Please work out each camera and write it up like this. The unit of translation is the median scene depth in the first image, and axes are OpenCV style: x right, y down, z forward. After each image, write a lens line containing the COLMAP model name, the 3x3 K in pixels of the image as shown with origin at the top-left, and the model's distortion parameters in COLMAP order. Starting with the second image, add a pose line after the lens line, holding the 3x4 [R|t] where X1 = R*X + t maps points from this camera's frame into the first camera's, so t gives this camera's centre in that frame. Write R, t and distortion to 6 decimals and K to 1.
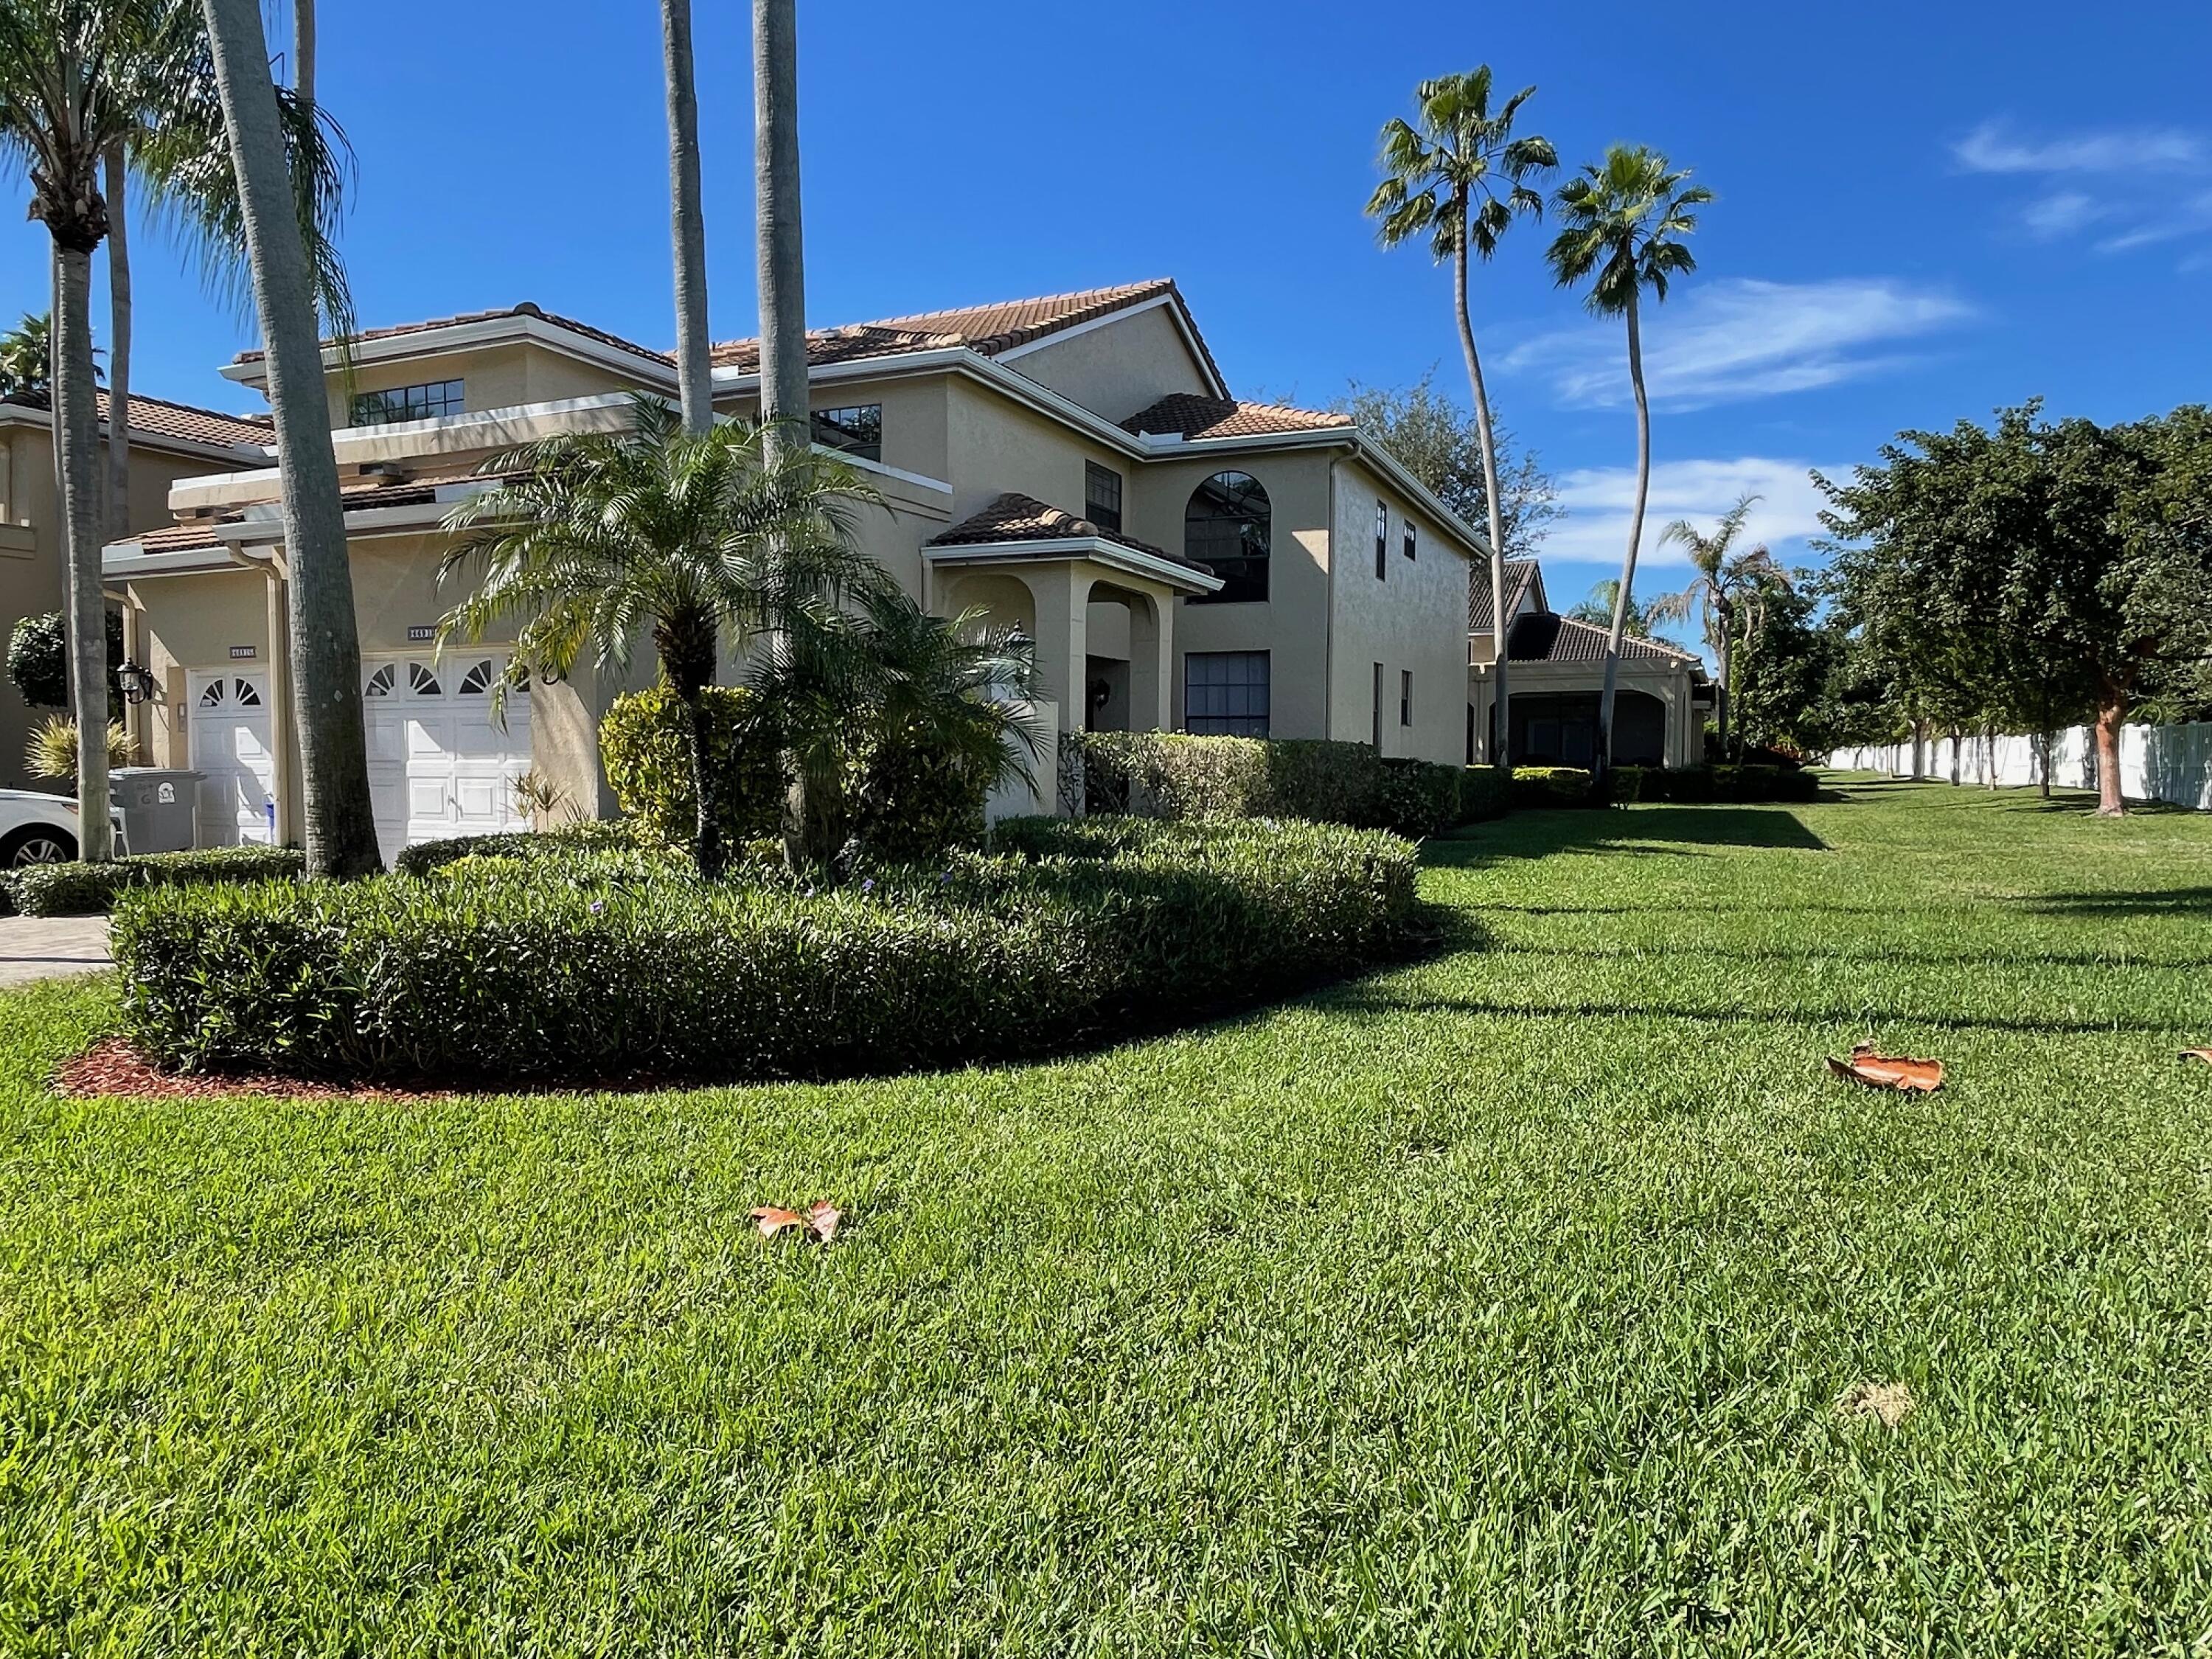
lens RADIAL K [[1421.2, 0, 1093.9], [0, 1421.2, 830.8], [0, 0, 1]] dist [0.000709, -0.008499]
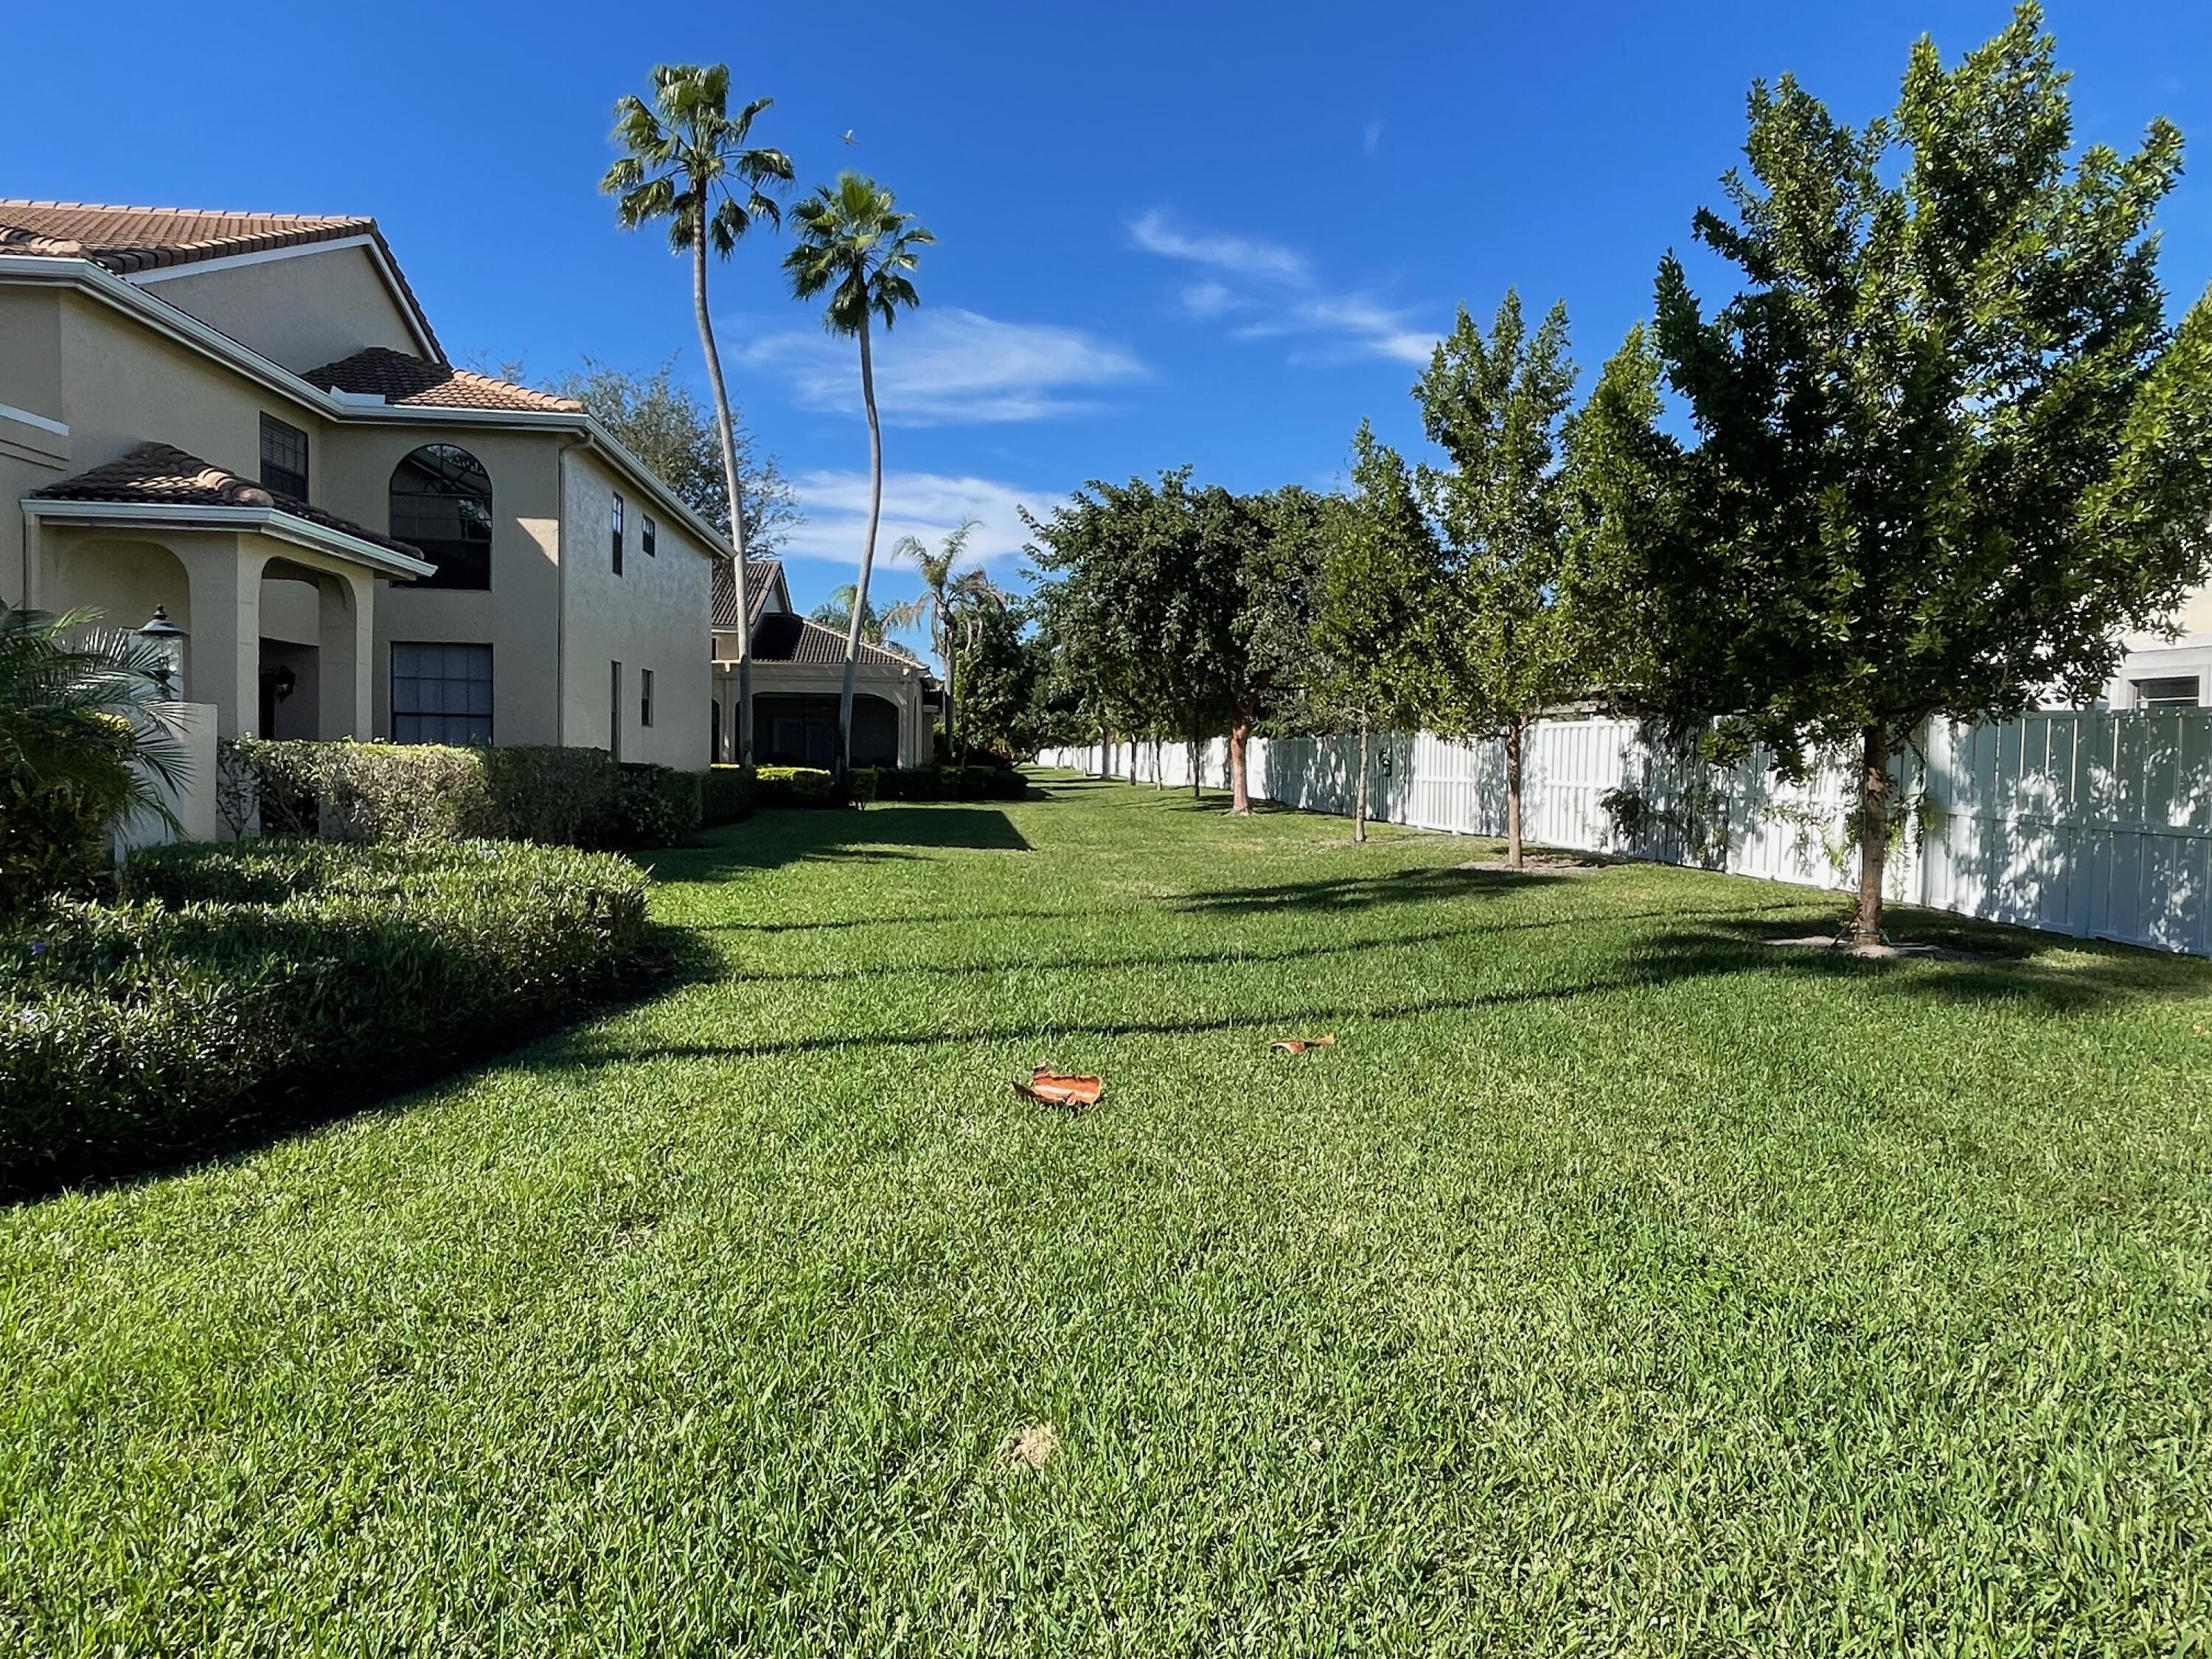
lens RADIAL K [[1421.2, 0, 1093.8], [0, 1421.2, 833.3], [0, 0, 1]] dist [0.000709, -0.008499]
pose [[0.869798, -0.011506, 0.493274, 0.015787], [0.007456, 0.999920, 0.010178, -0.026860], [-0.493351, -0.005175, 0.869815, 0.002437]]
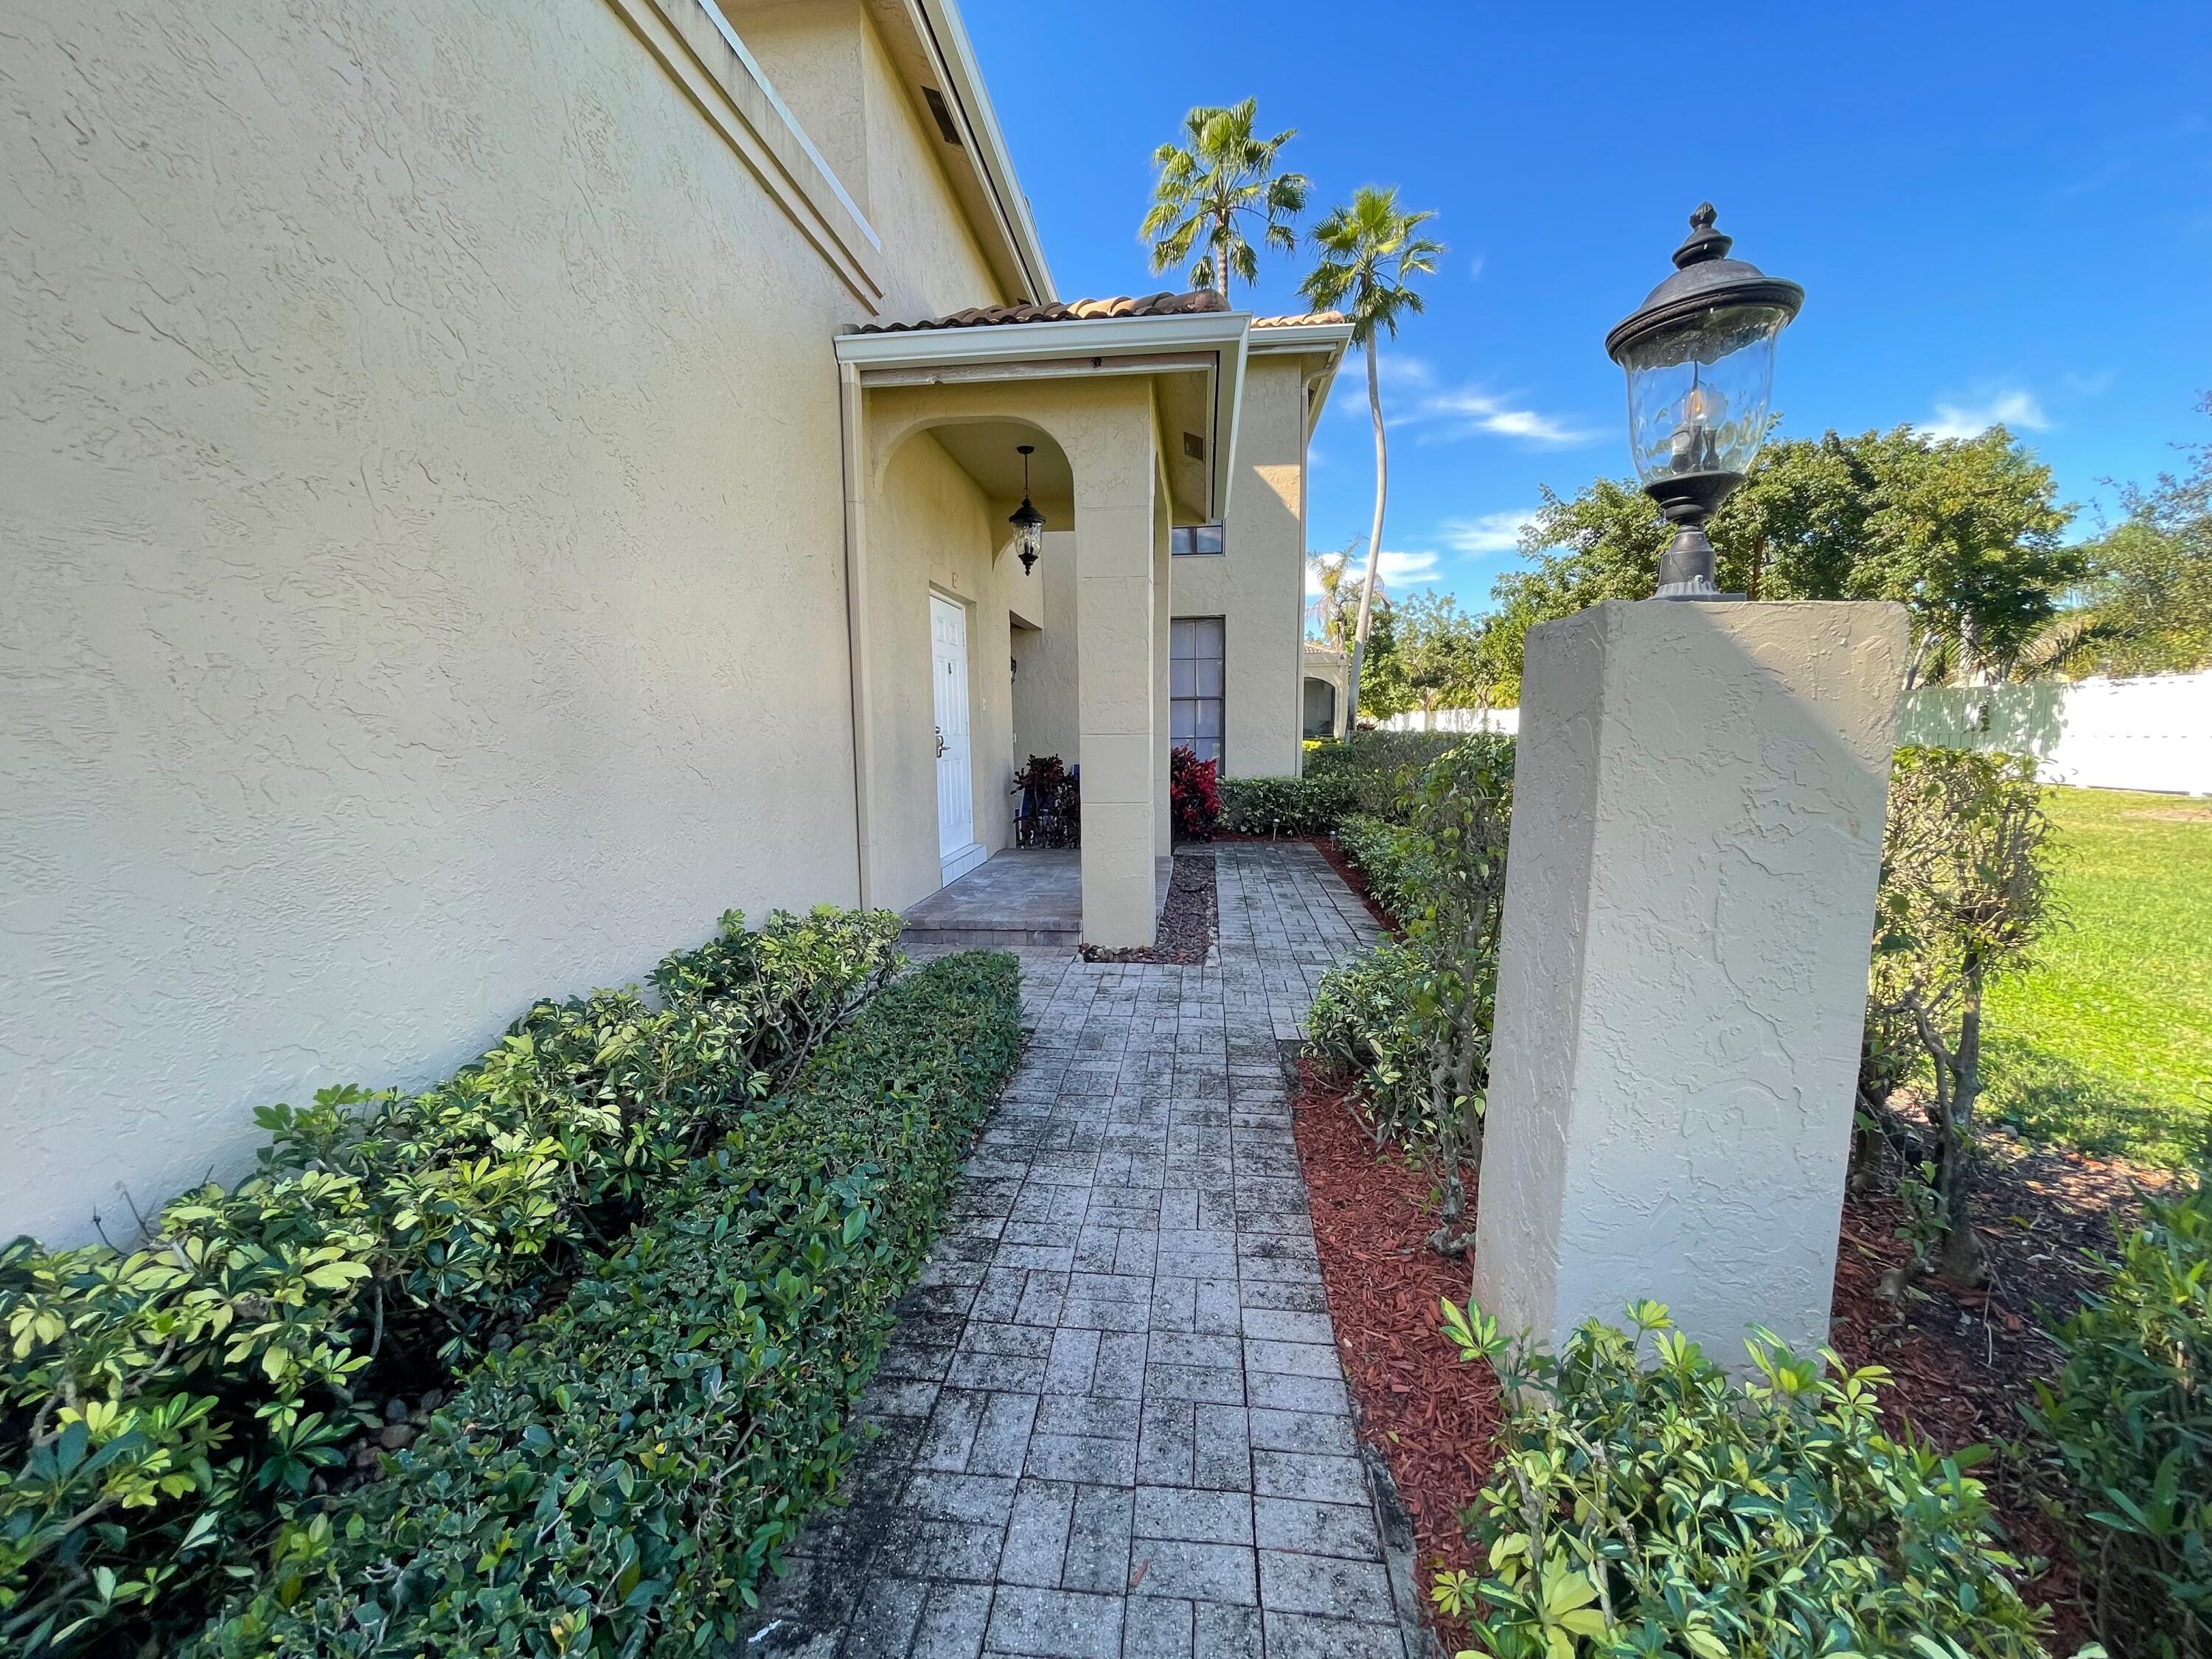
lens RADIAL K [[890.8, 0, 1089.6], [0, 890.8, 840.7], [0, 0, 1]] dist [-0.009818, -0.001110]
pose [[0.958745, -0.052889, 0.279303, -0.256673], [0.031664, 0.996295, 0.079966, -0.105593], [-0.282497, -0.067823, 0.956868, 1.328189]]
